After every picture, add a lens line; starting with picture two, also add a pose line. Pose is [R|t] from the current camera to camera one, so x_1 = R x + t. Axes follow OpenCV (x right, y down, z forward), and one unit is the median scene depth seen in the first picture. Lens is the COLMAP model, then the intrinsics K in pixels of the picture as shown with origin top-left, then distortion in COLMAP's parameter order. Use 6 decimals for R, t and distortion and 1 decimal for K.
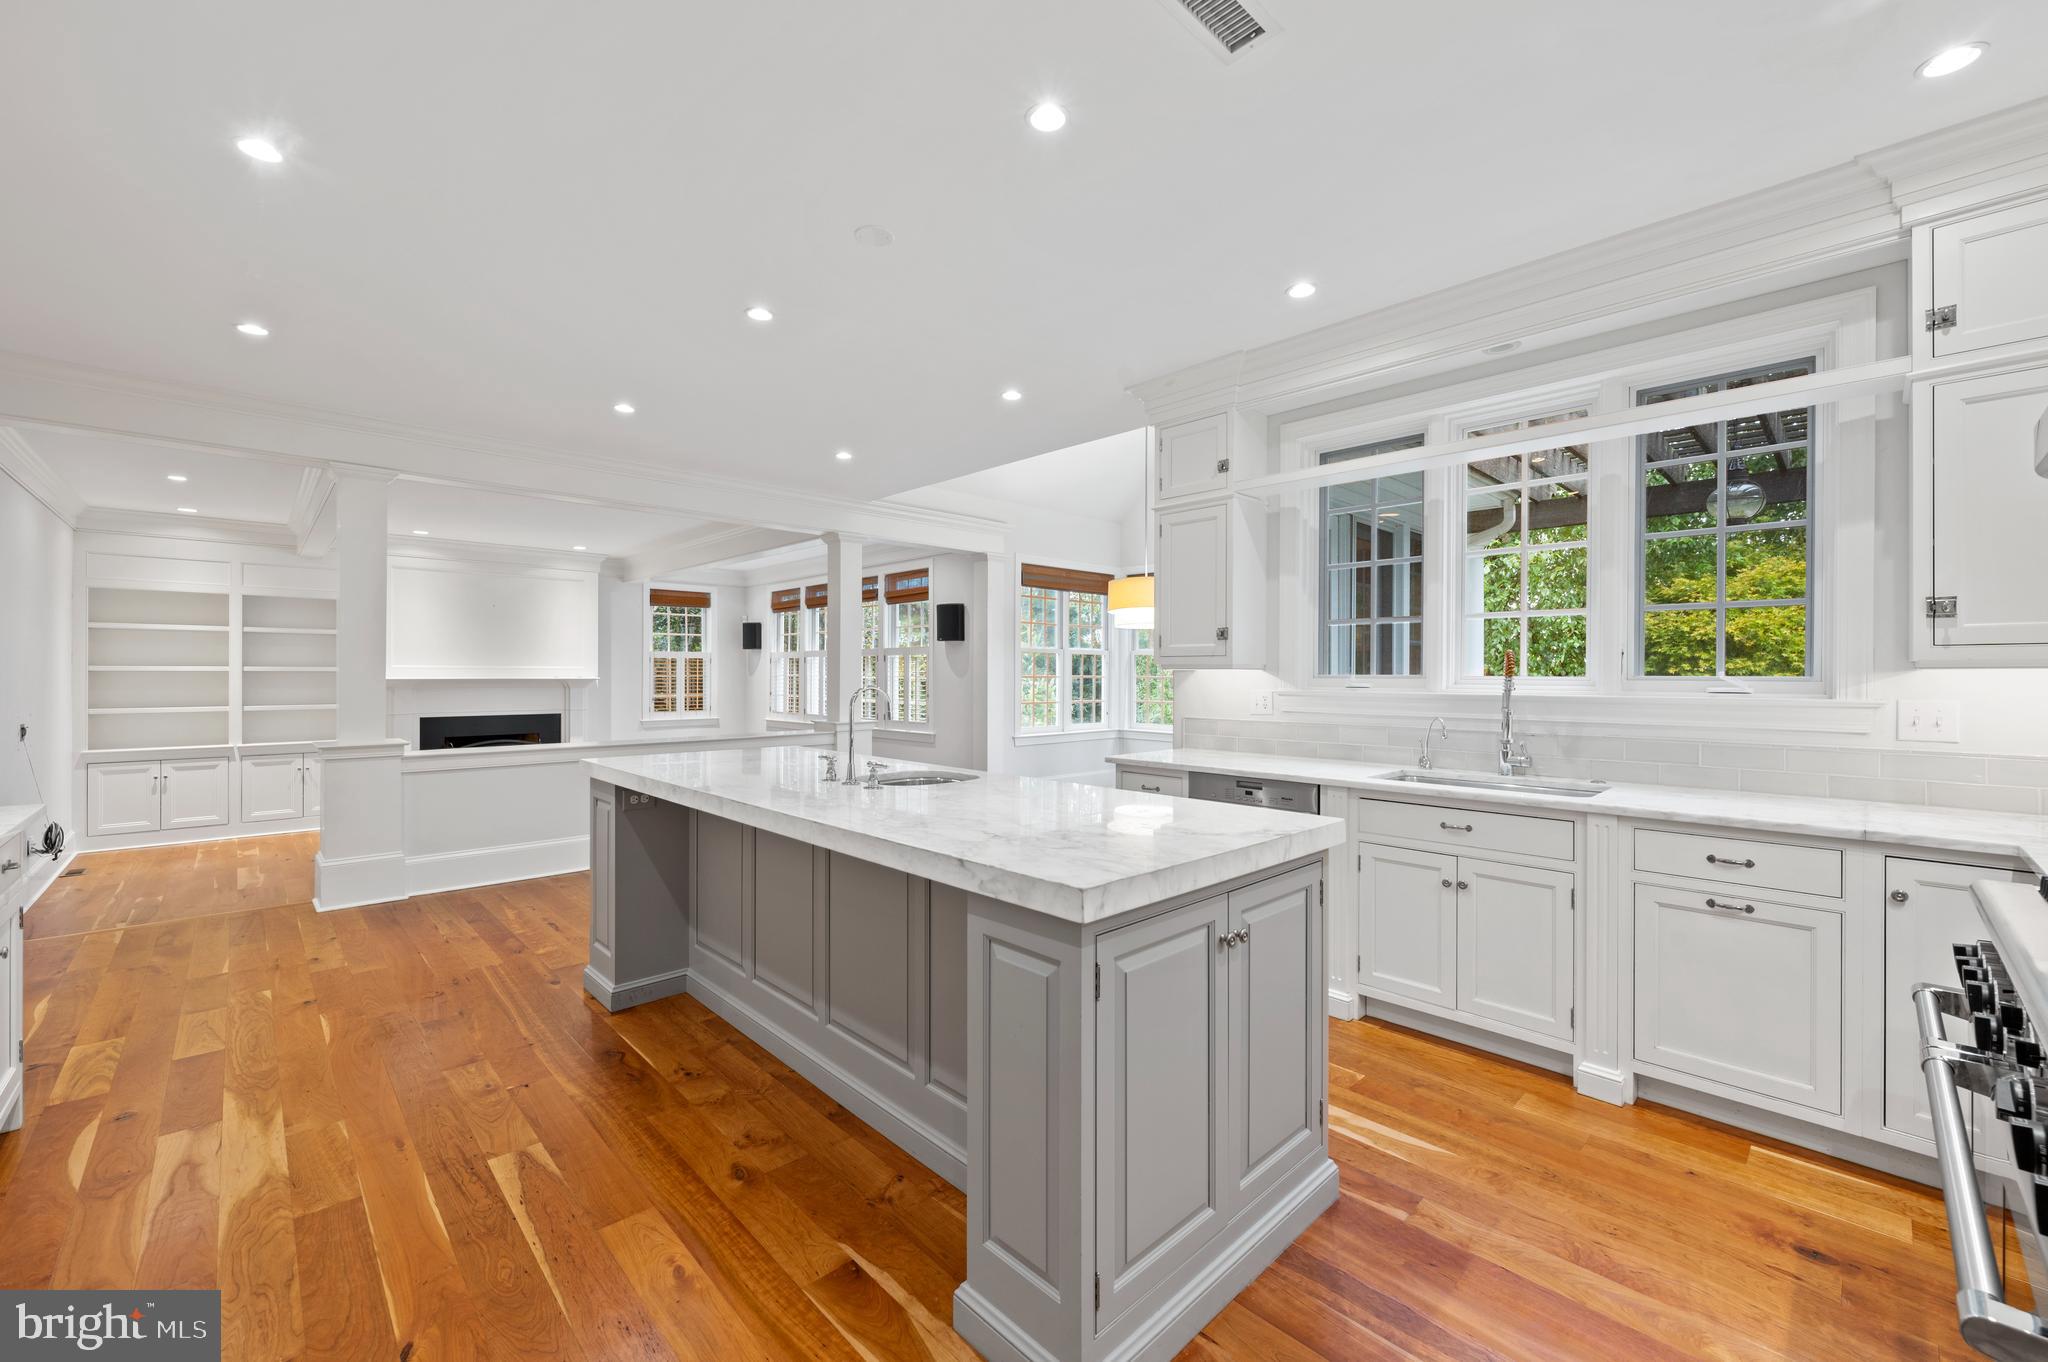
lens RADIAL K [[819.1, 0, 1027.8], [0, 819.1, 667.6], [0, 0, 1]] dist [-0.003513, 0.001221]
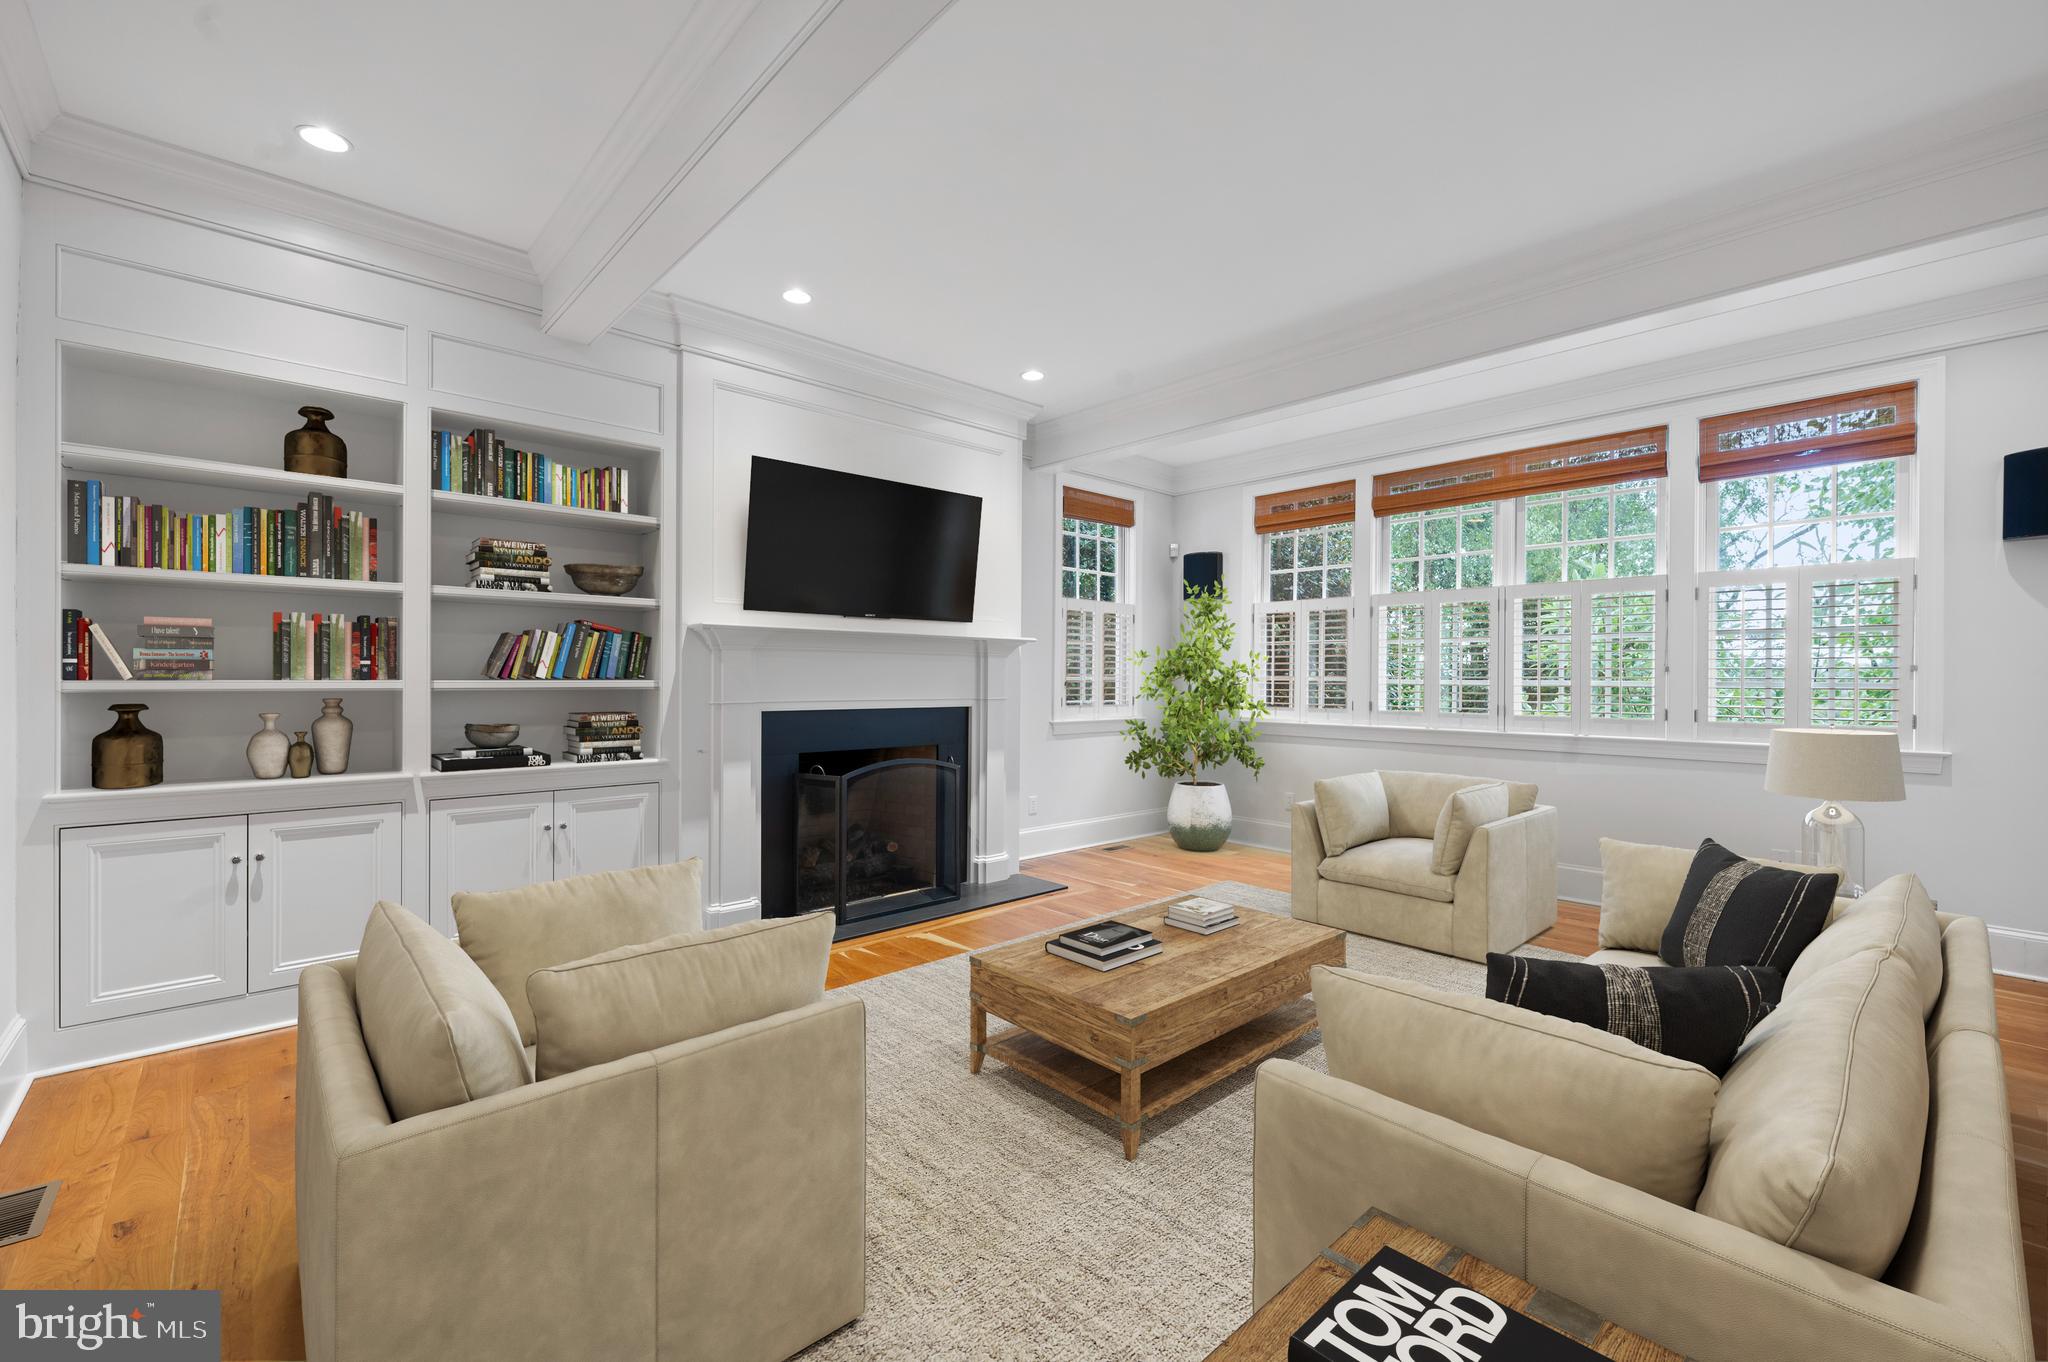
lens RADIAL K [[841.7, 0, 1016.8], [0, 841.7, 676.4], [0, 0, 1]] dist [-0.002396, 0.001472]
pose [[0.999689, 0.005433, -0.024342, -0.596808], [-0.005267, 0.999962, 0.006889, 0.037560], [0.024378, -0.006759, 0.999680, 0.530366]]
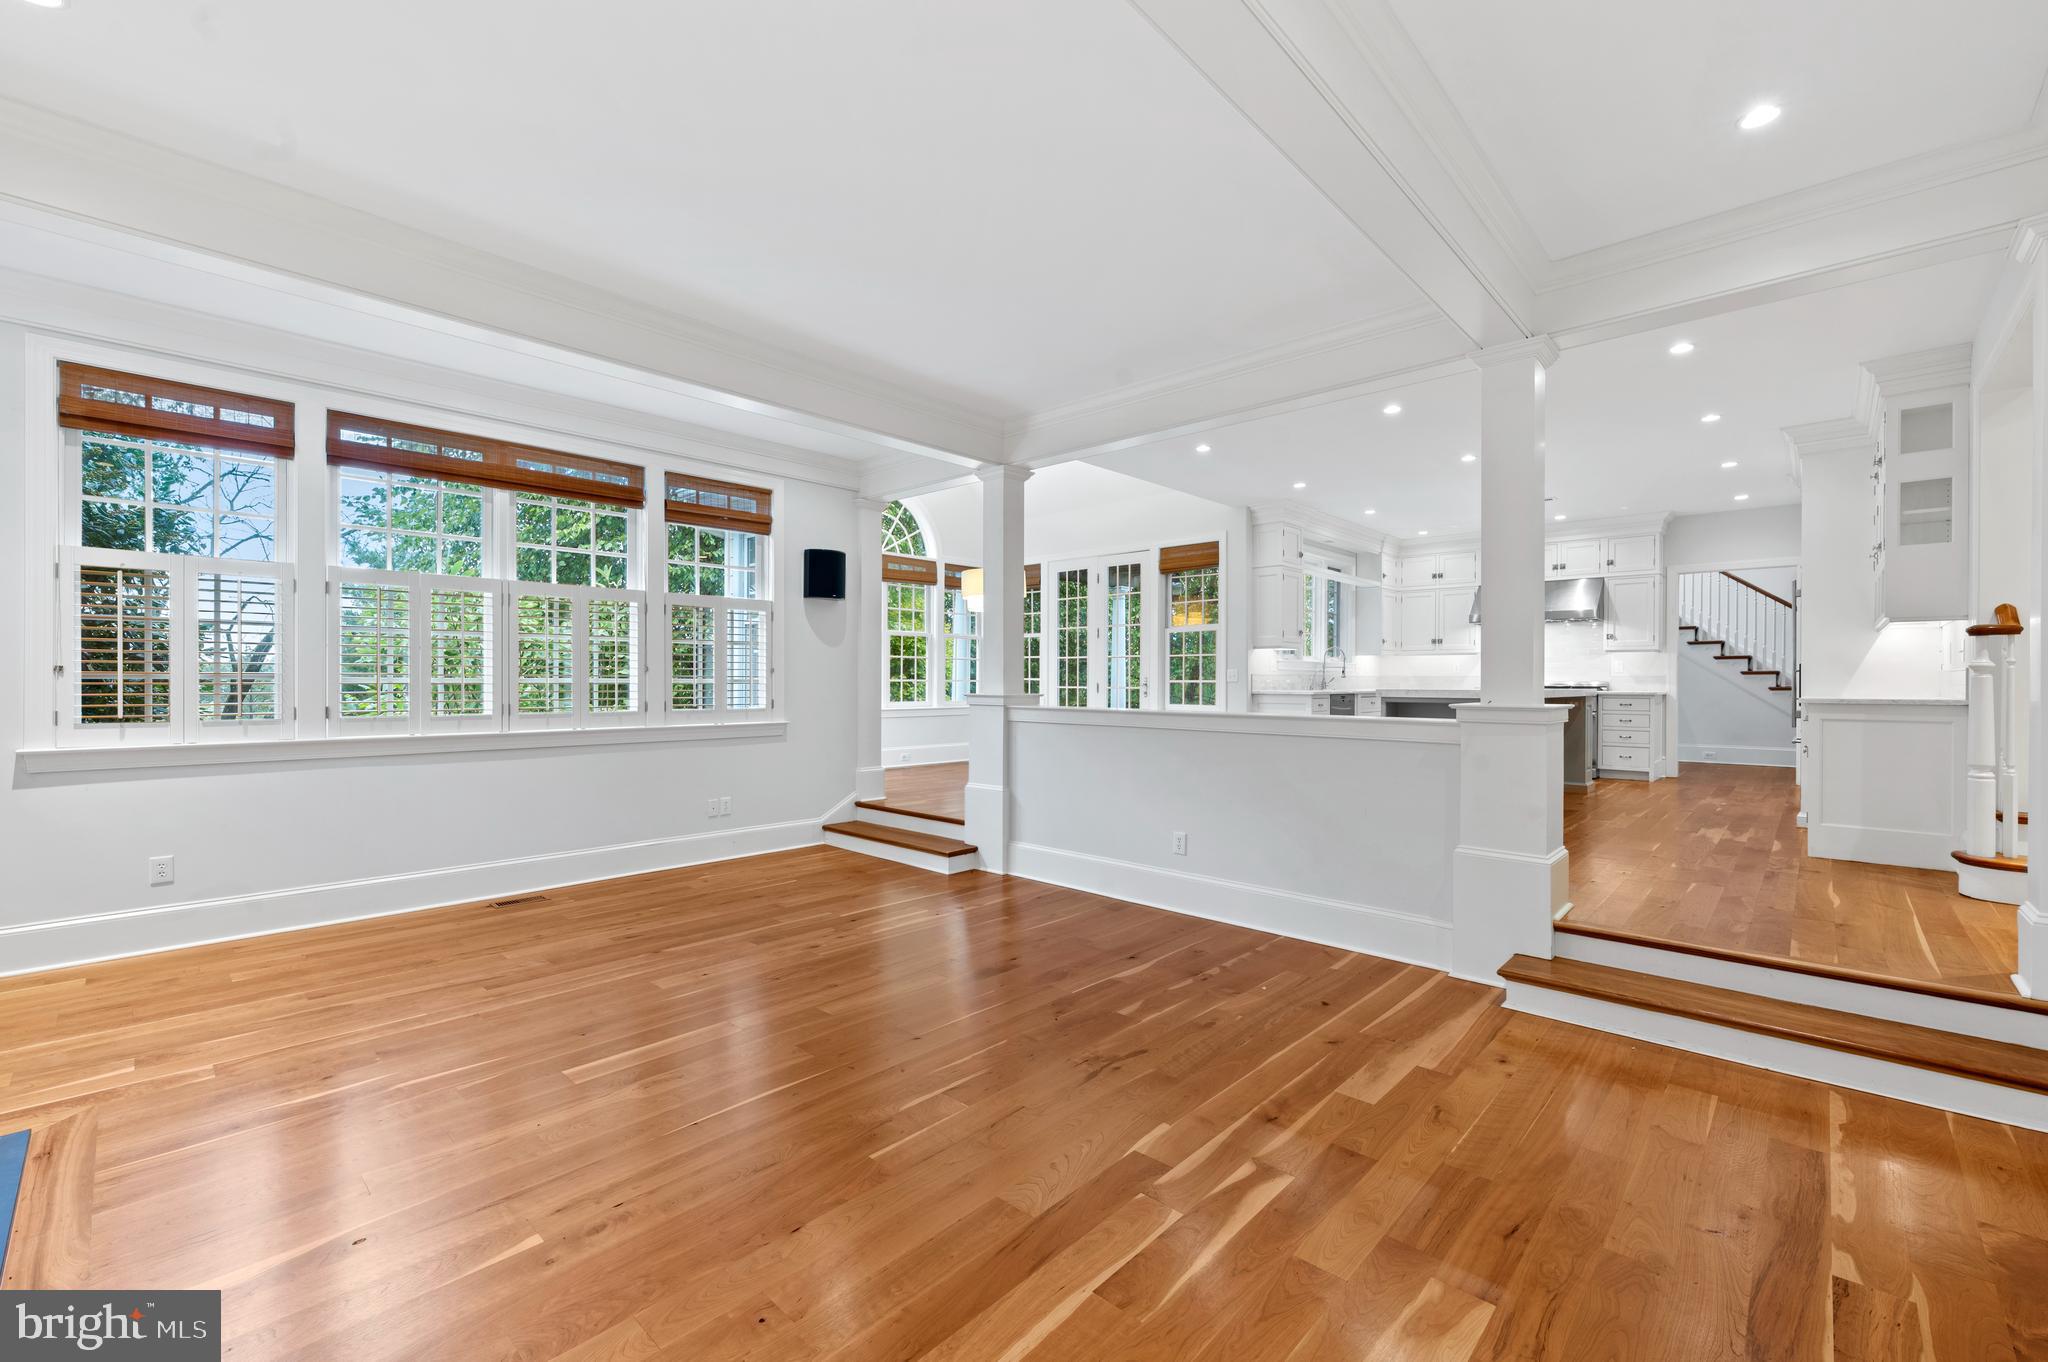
lens RADIAL K [[841.7, 0, 1025.3], [0, 841.7, 684.7], [0, 0, 1]] dist [-0.002396, 0.001472]
pose [[-0.045157, -0.006888, 0.998956, -0.859629], [-0.011520, 0.999913, 0.006374, 0.039680], [-0.998913, -0.011220, -0.045232, 0.808647]]
